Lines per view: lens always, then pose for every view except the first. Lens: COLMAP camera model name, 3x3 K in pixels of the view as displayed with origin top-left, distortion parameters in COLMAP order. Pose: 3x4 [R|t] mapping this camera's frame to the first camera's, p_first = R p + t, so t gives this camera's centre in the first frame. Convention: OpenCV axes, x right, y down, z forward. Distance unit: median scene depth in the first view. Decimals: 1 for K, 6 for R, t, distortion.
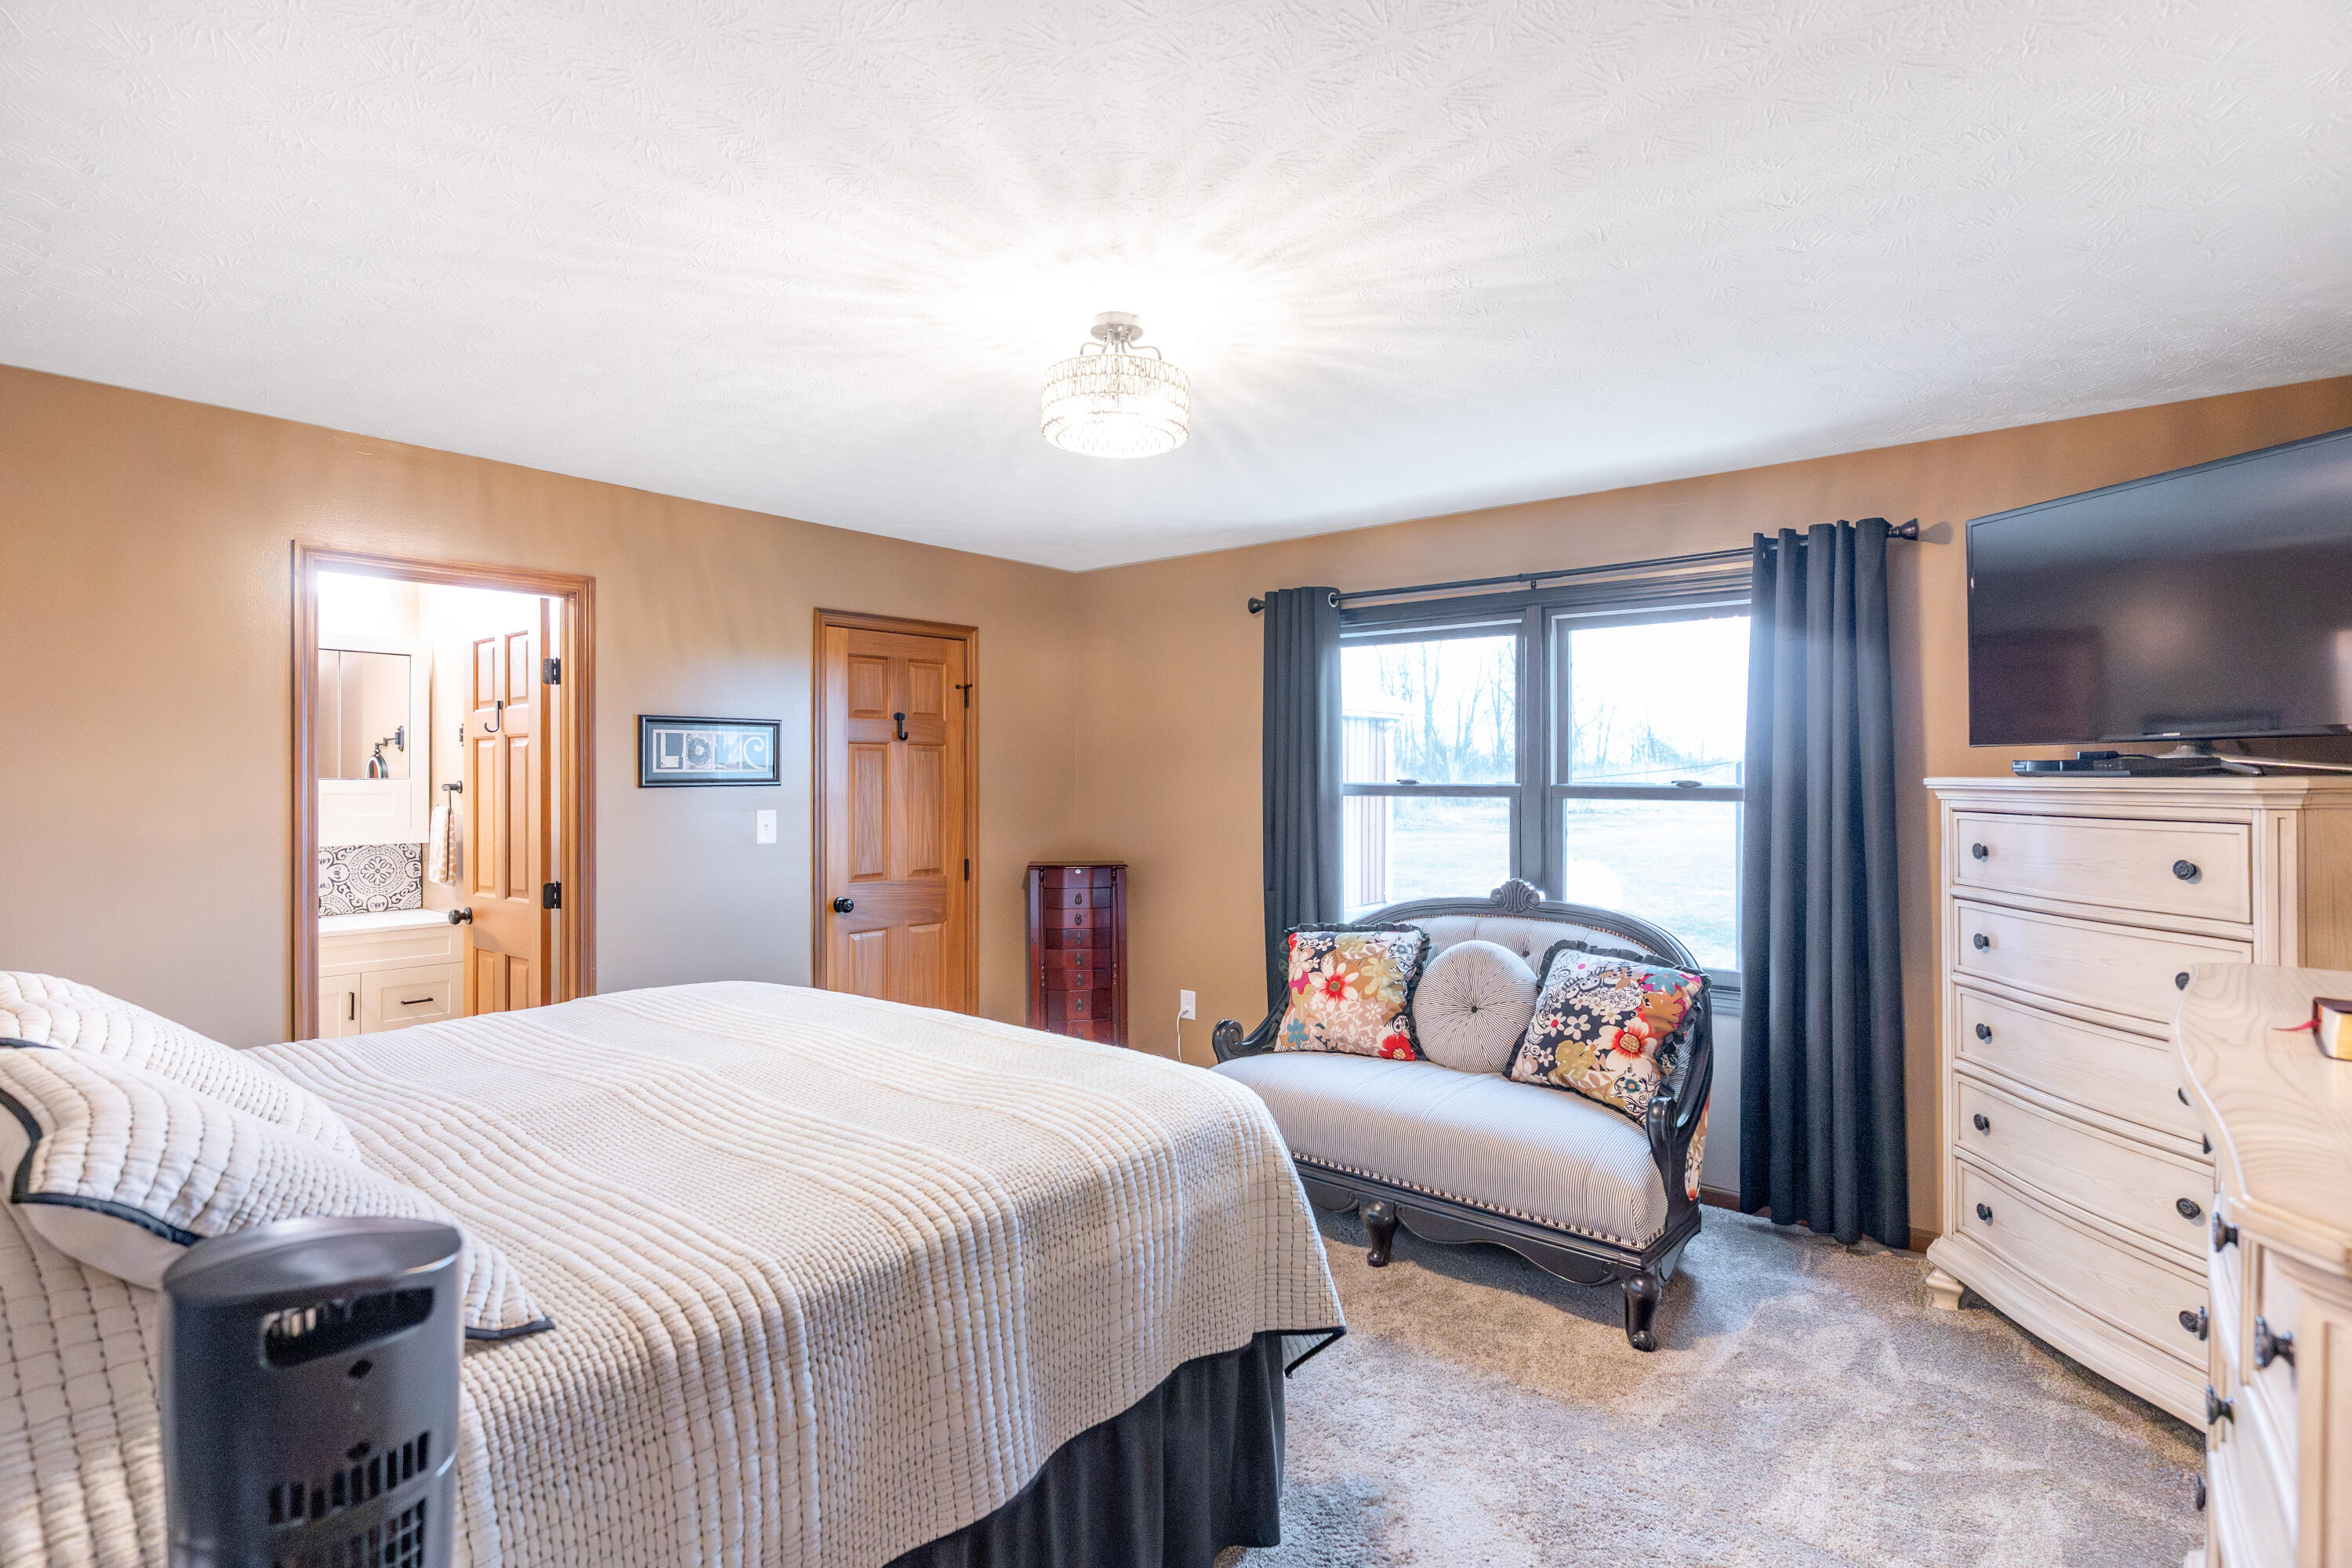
lens RADIAL K [[1132.2, 0, 1176.9], [0, 1132.2, 774.3], [0, 0, 1]] dist [0.002543, -0.000307]
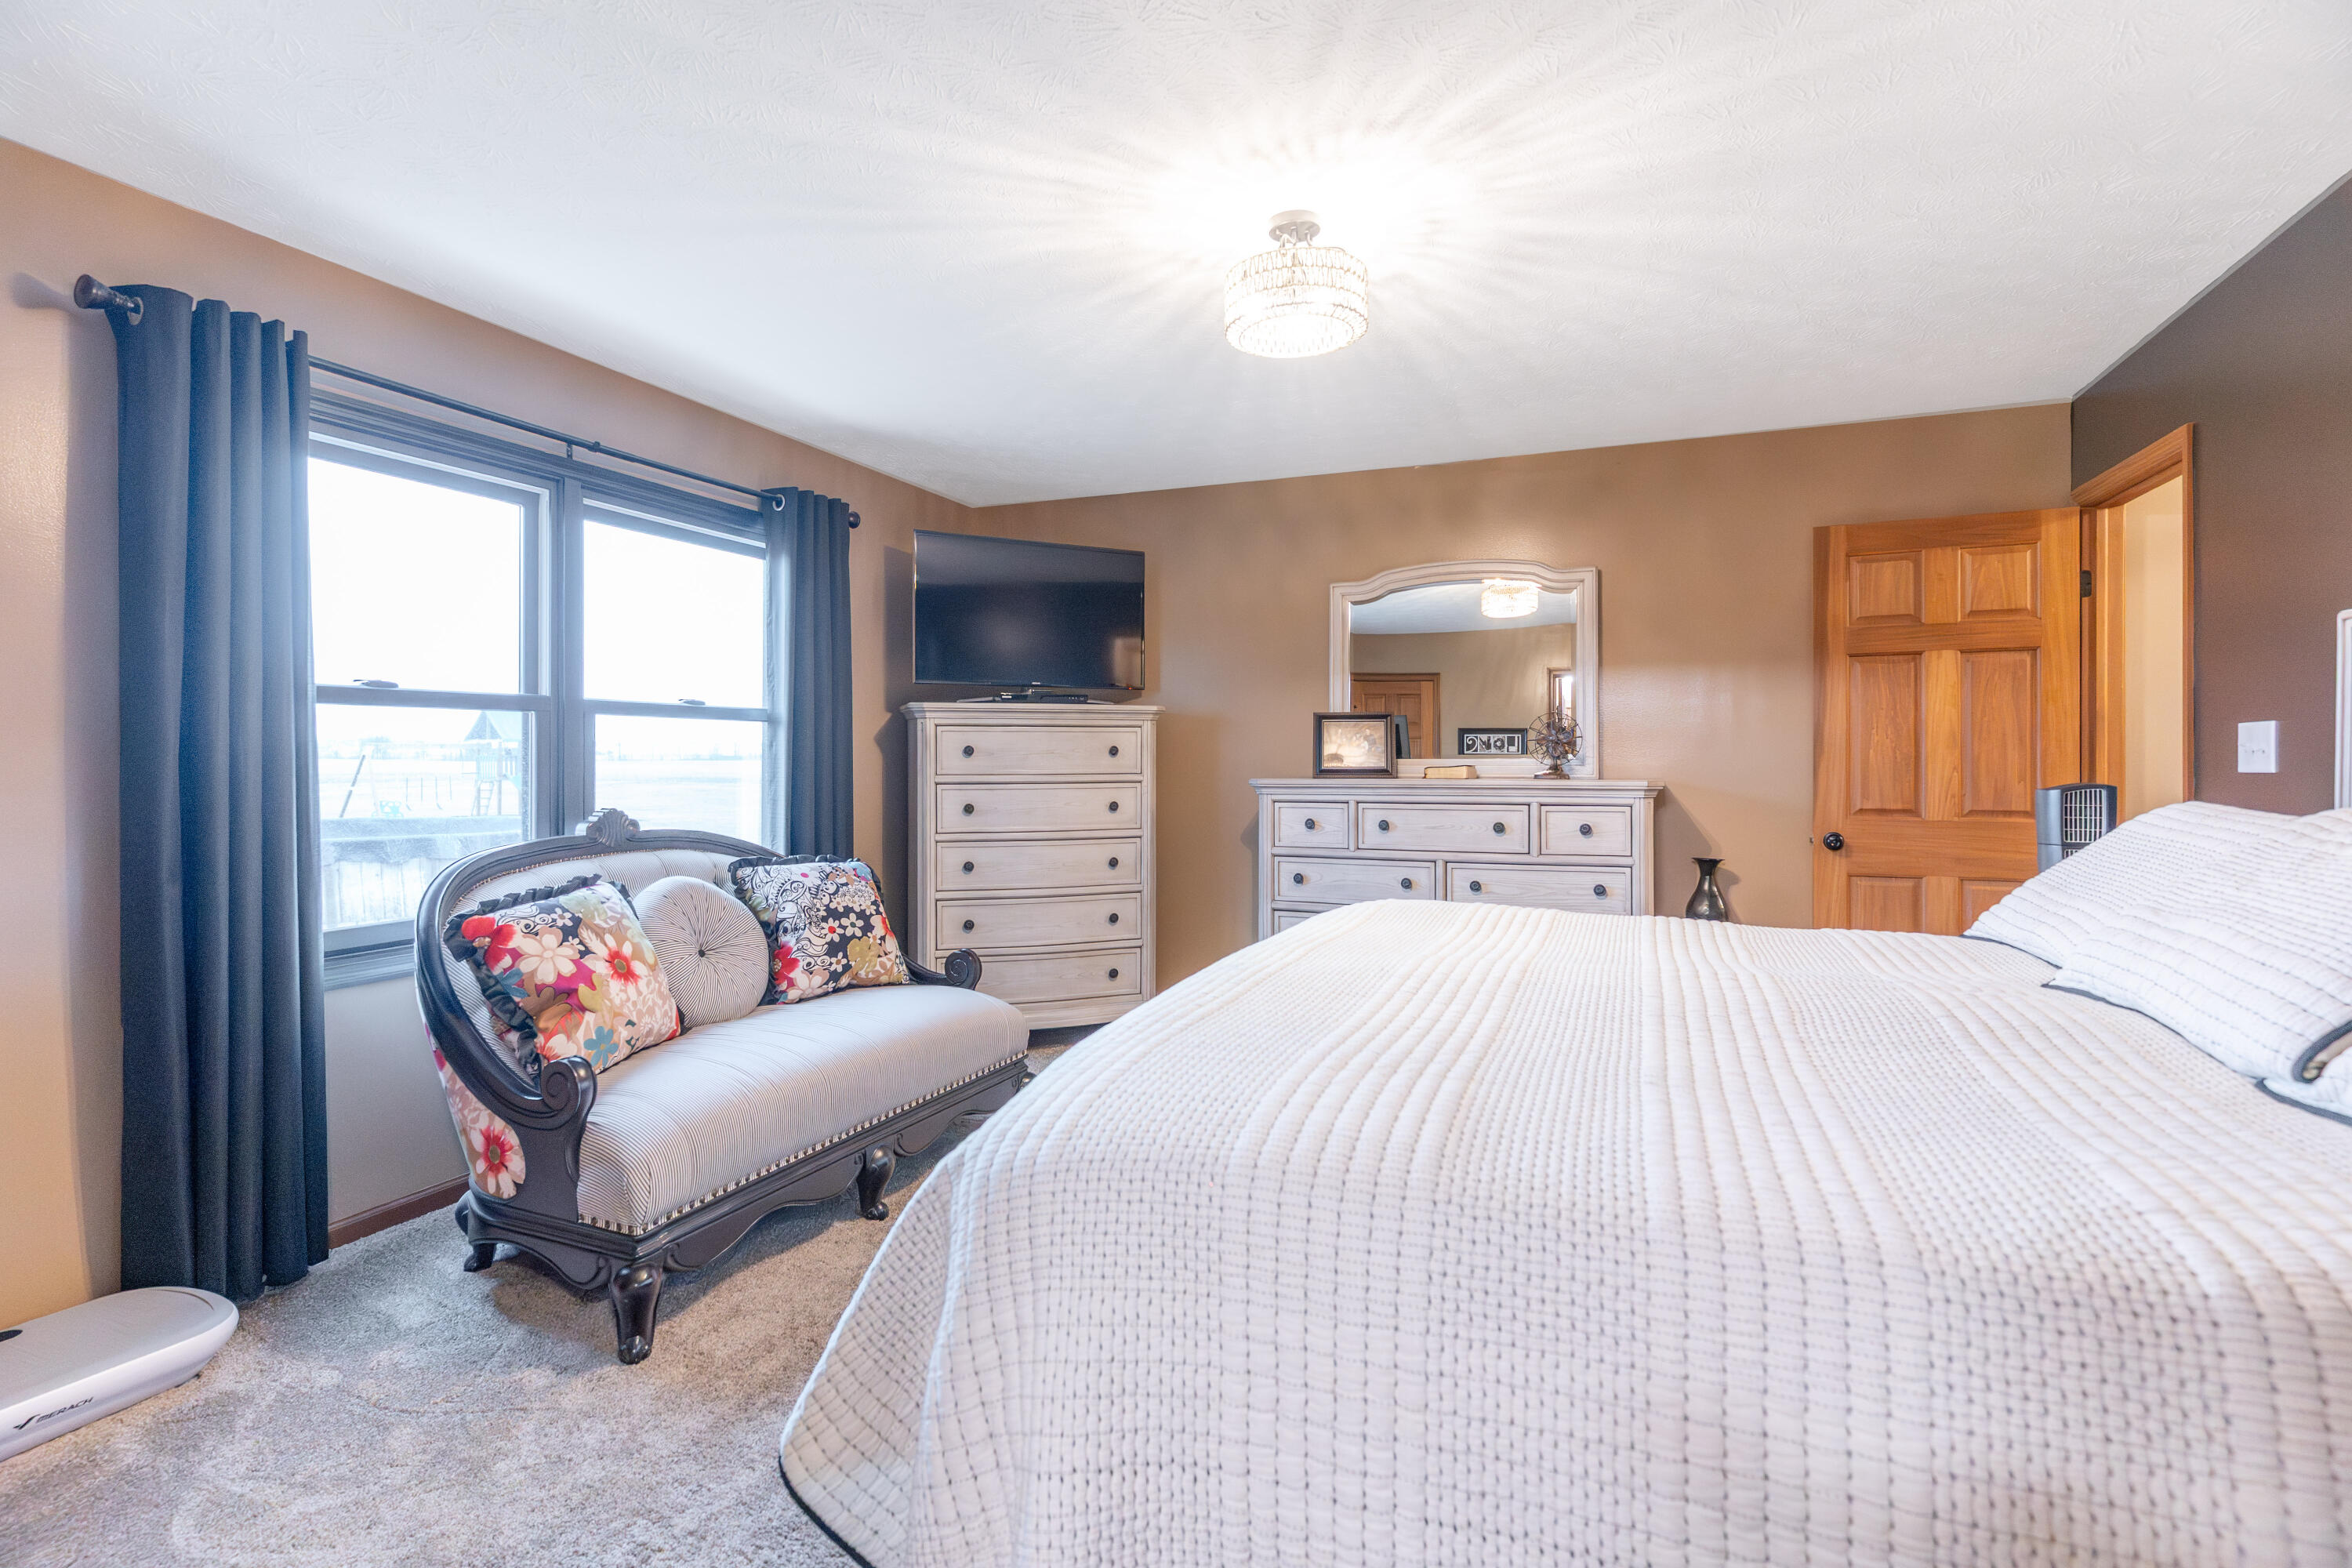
lens RADIAL K [[1132.2, 0, 1172.4], [0, 1132.2, 776.4], [0, 0, 1]] dist [0.002543, -0.000307]
pose [[-0.272905, -0.019858, 0.961836, -0.683093], [-0.001758, 0.999796, 0.020143, 0.057066], [-0.962039, 0.003806, -0.272884, 0.922542]]
